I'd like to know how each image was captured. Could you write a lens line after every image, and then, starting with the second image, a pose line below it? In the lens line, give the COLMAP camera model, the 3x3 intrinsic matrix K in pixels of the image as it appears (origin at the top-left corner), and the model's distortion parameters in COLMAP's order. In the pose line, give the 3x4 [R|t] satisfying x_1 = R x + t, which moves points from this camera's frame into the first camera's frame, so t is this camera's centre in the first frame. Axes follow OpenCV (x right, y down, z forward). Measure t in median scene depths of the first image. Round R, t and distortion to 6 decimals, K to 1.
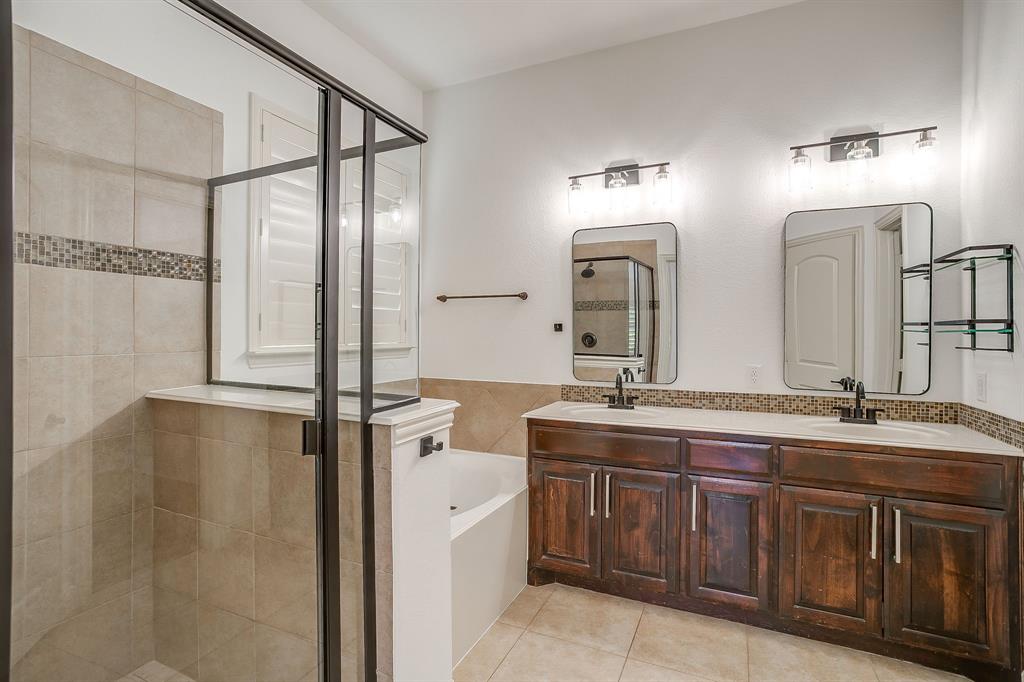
lens RADIAL K [[493.7, 0, 514.1], [0, 493.7, 335.1], [0, 0, 1]] dist [-0.041336, 0.021240]
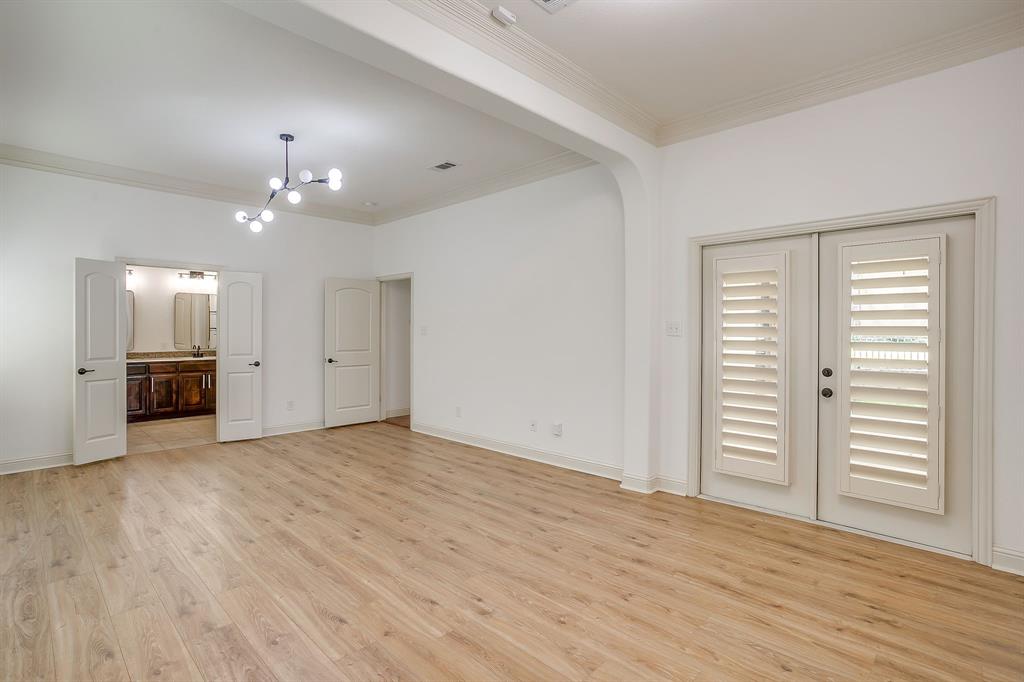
lens RADIAL K [[493.7, 0, 502.8], [0, 493.7, 333.2], [0, 0, 1]] dist [-0.041336, 0.021240]
pose [[0.344049, 0.000900, 0.938951, -1.930642], [-0.000651, 1.000000, -0.000720, 0.007805], [-0.938951, -0.000363, 0.344050, -2.387422]]
